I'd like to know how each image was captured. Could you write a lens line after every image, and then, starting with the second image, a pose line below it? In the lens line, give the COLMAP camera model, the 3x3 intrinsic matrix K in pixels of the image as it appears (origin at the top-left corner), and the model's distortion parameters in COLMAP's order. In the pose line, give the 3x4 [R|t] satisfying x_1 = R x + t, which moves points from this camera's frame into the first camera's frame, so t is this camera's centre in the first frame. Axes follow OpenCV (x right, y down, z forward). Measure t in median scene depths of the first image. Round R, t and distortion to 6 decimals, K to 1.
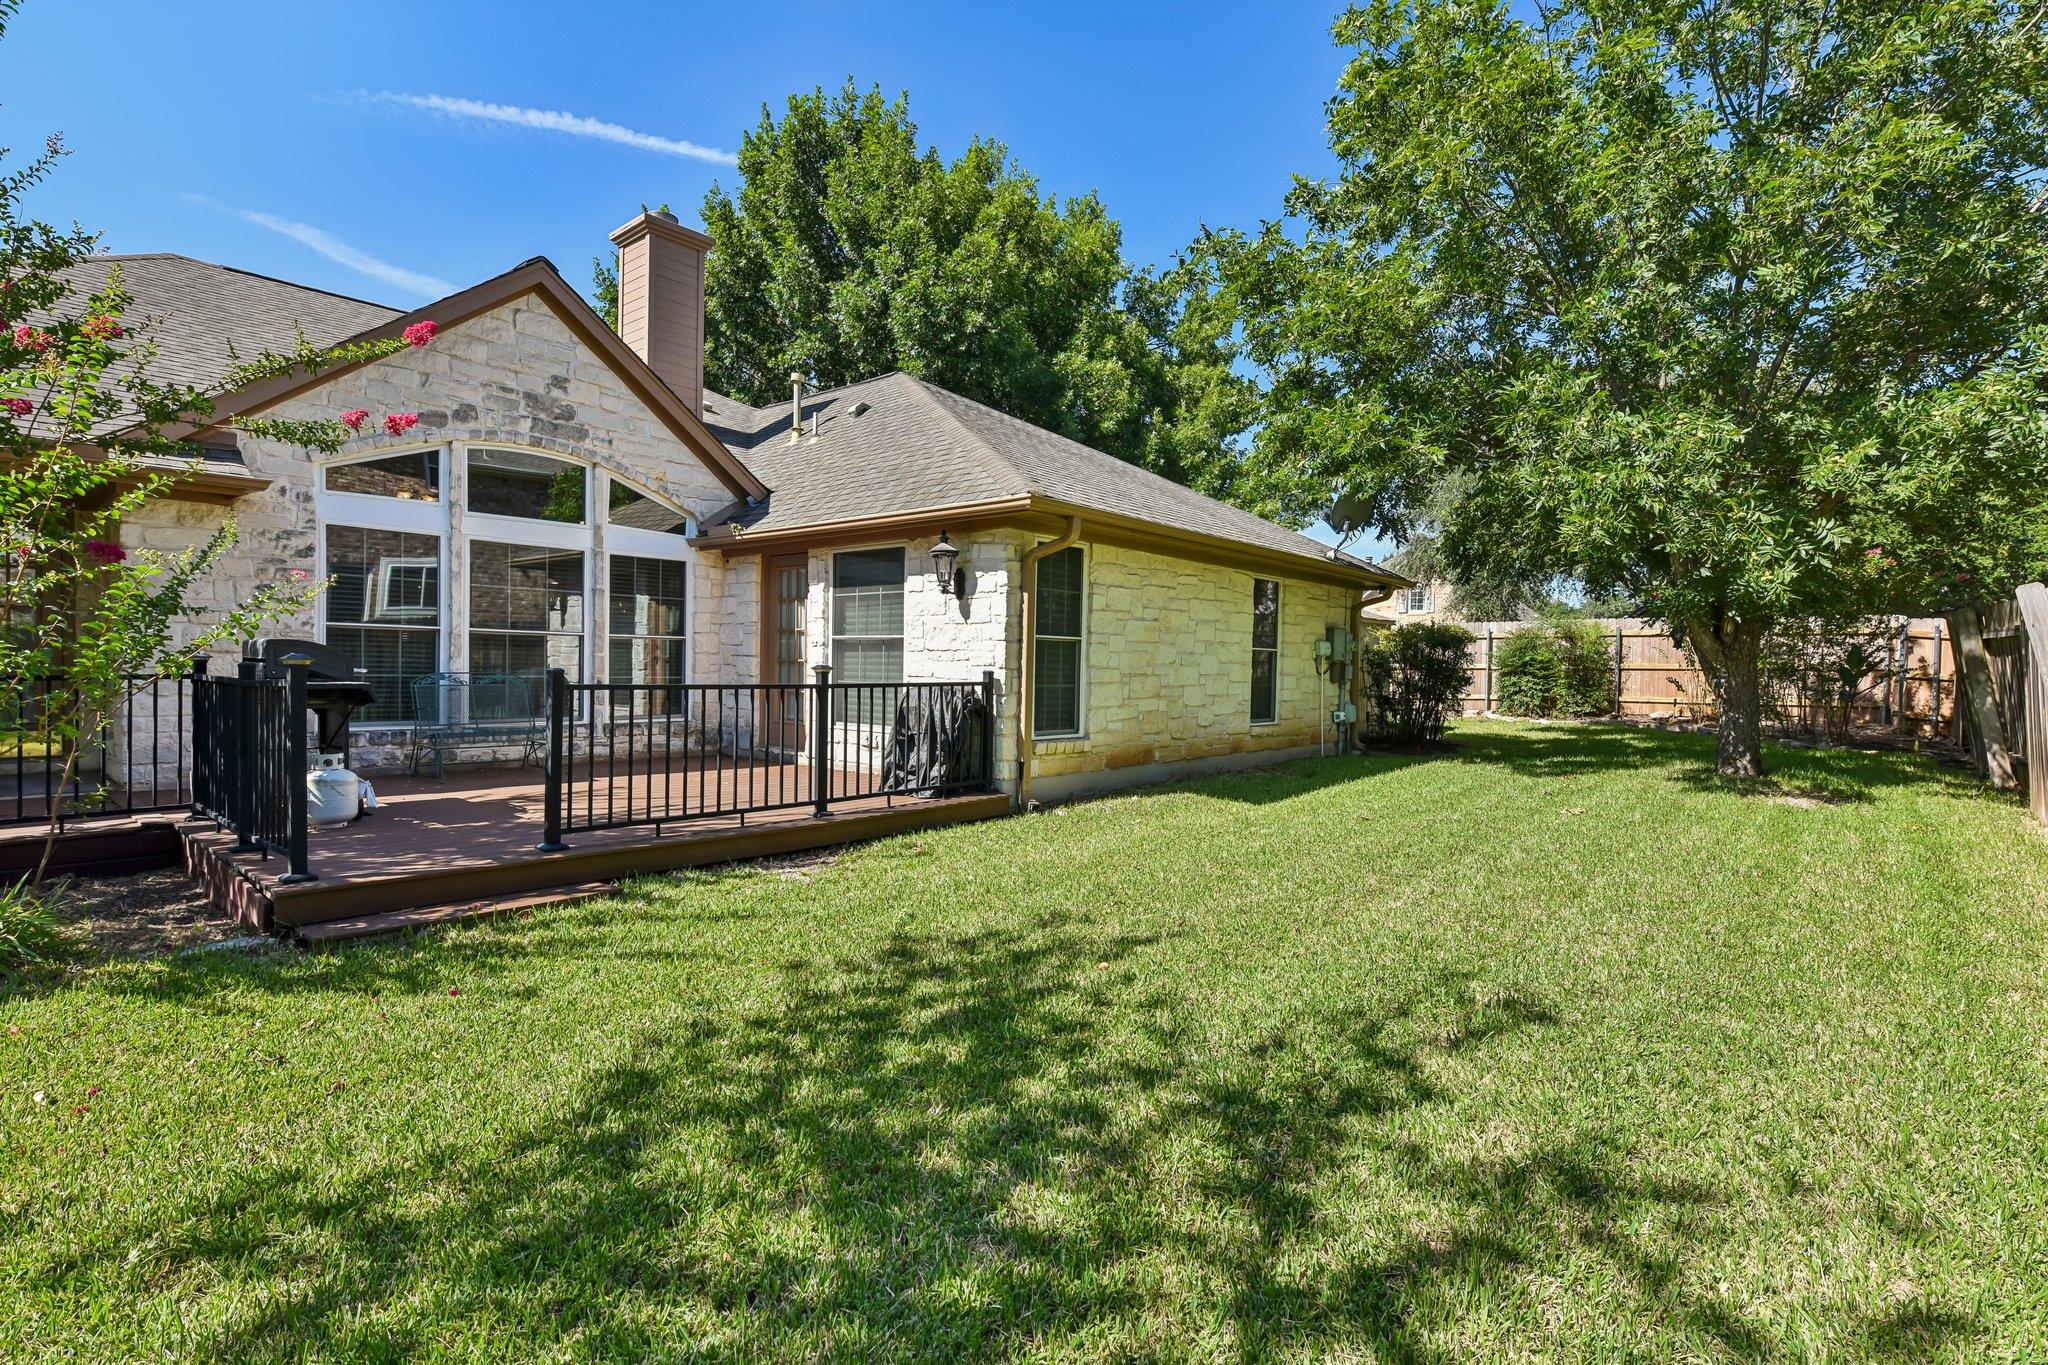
lens RADIAL K [[968.9, 0, 1018.4], [0, 968.9, 683.4], [0, 0, 1]] dist [0.000347, 0.000451]
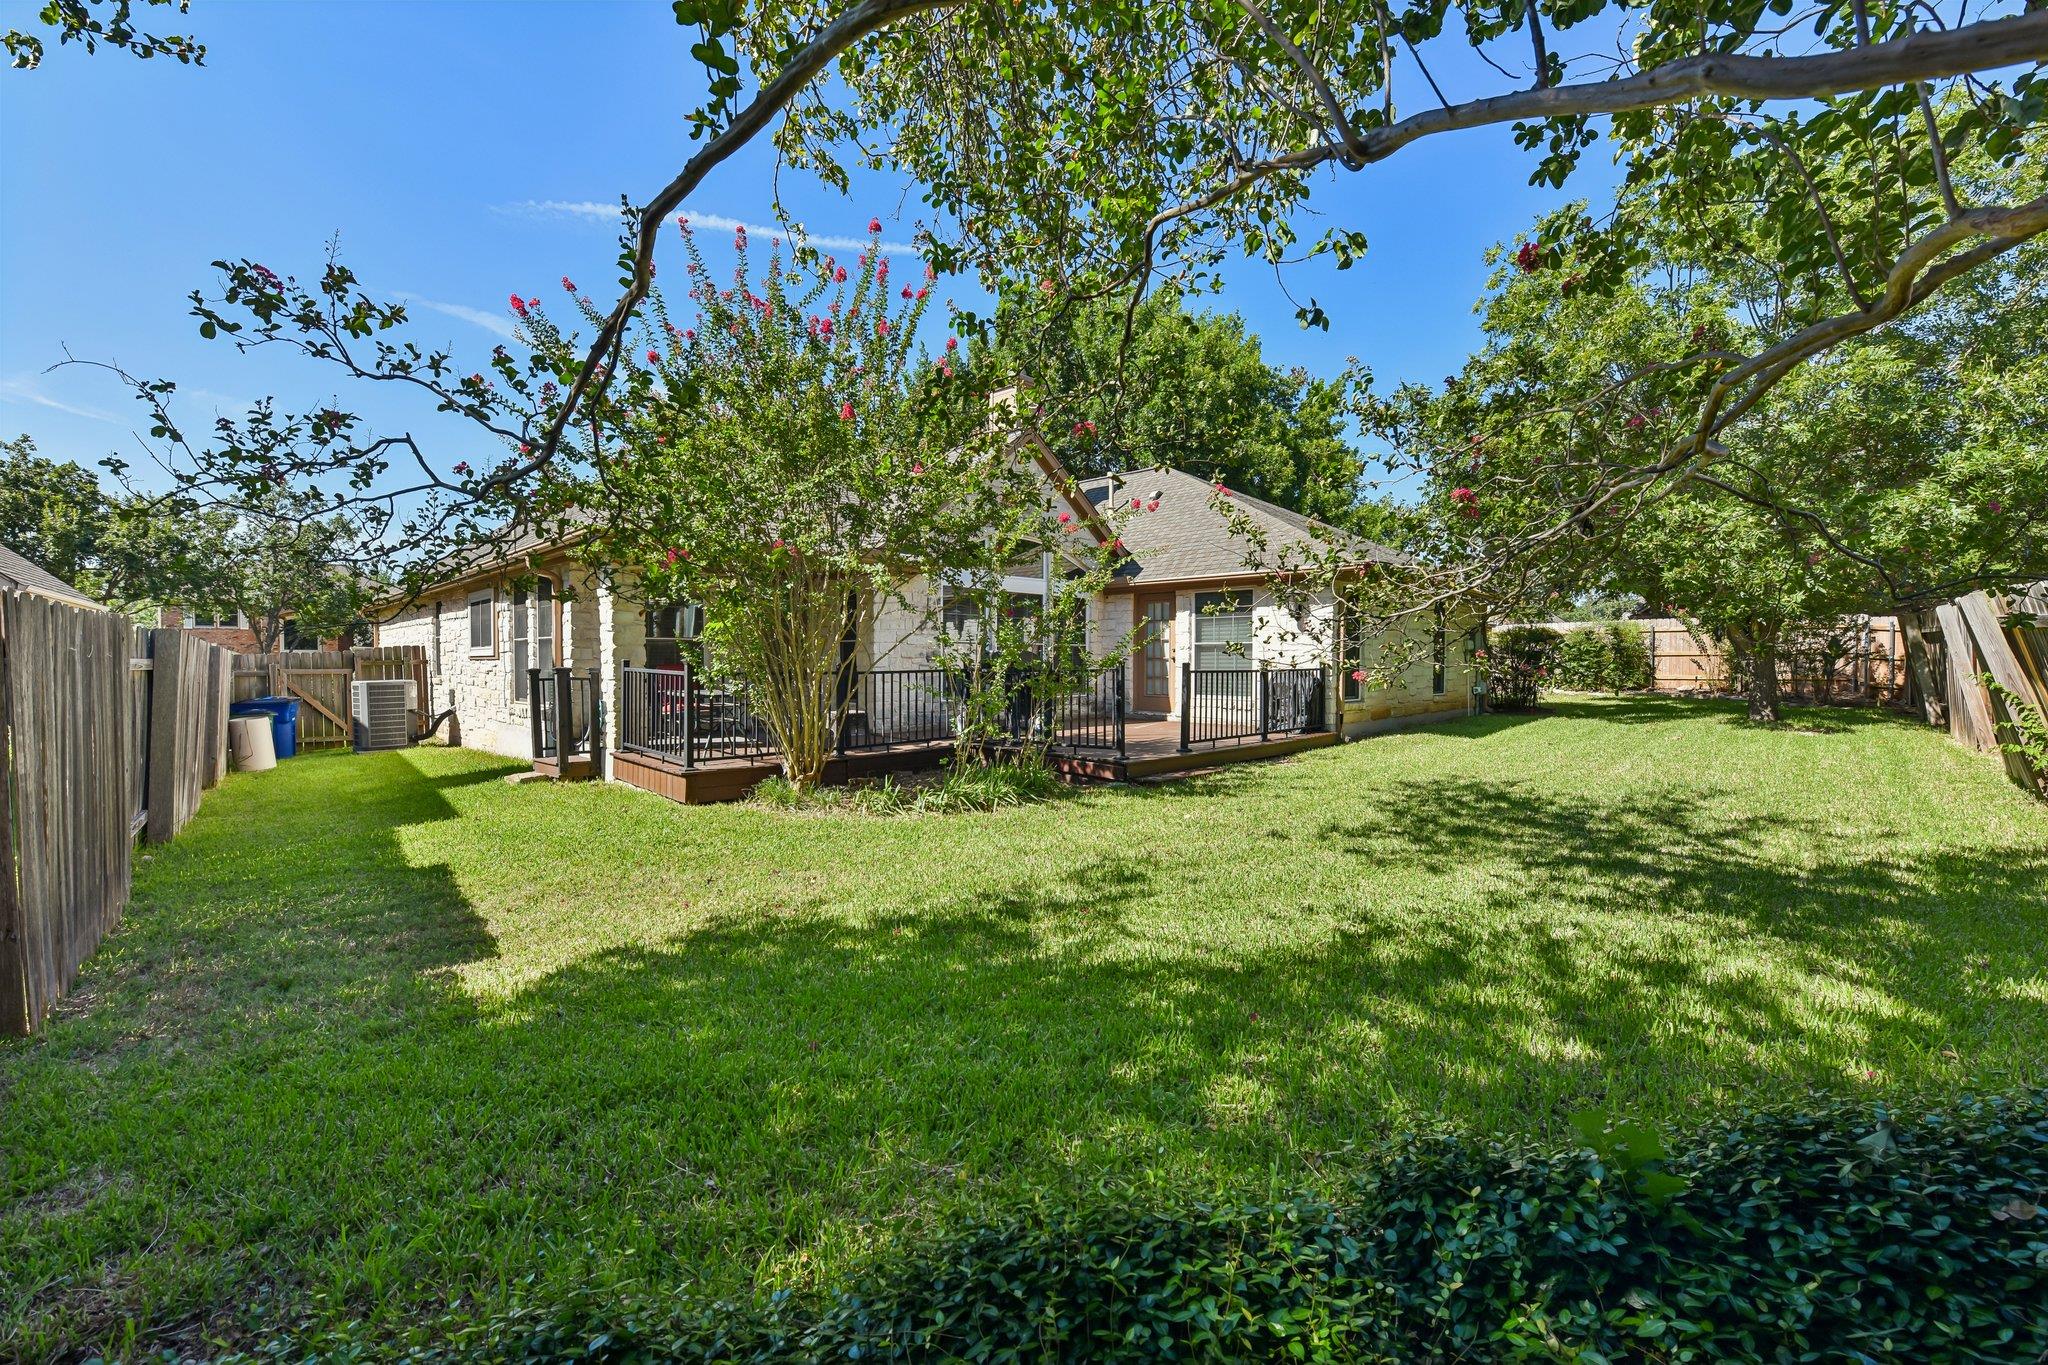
lens RADIAL K [[824.2, 0, 1028.1], [0, 824.2, 675.4], [0, 0, 1]] dist [0.001813, -0.001469]
pose [[0.998653, -0.015294, -0.049587, -0.376266], [0.015133, 0.999879, -0.003624, 0.006830], [0.049636, 0.002869, 0.998763, -0.394133]]
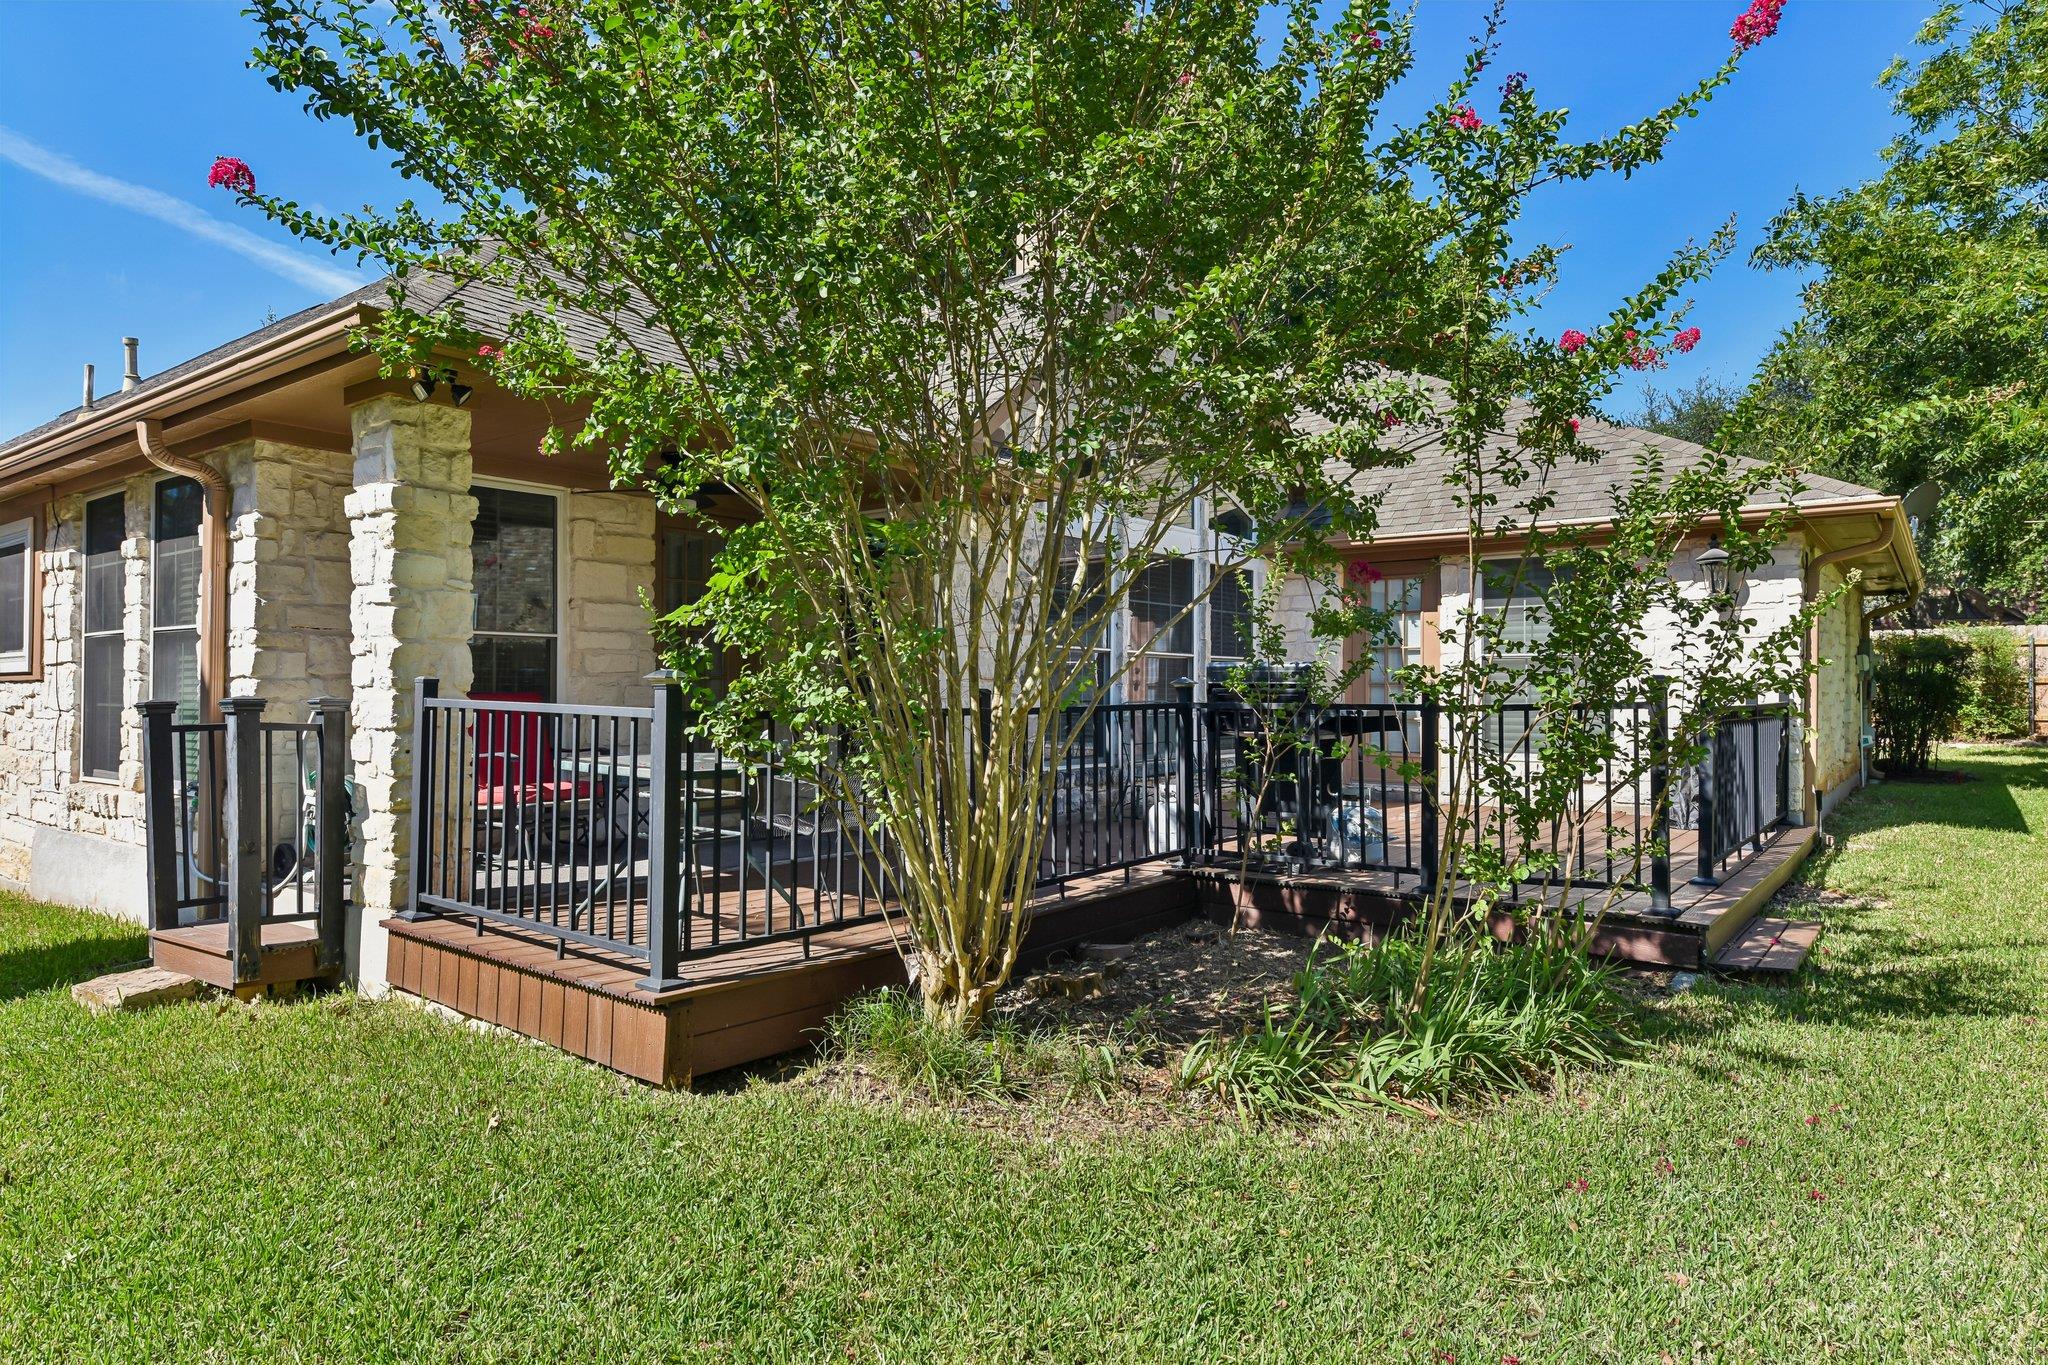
lens RADIAL K [[1238.0, 0, 1026.2], [0, 1238.0, 676.5], [0, 0, 1]] dist [0.000667, -0.001481]
pose [[0.996998, -0.014367, 0.076088, -0.632728], [0.016964, 0.999291, -0.033601, 0.001364], [-0.075551, 0.034791, 0.996535, -0.074336]]
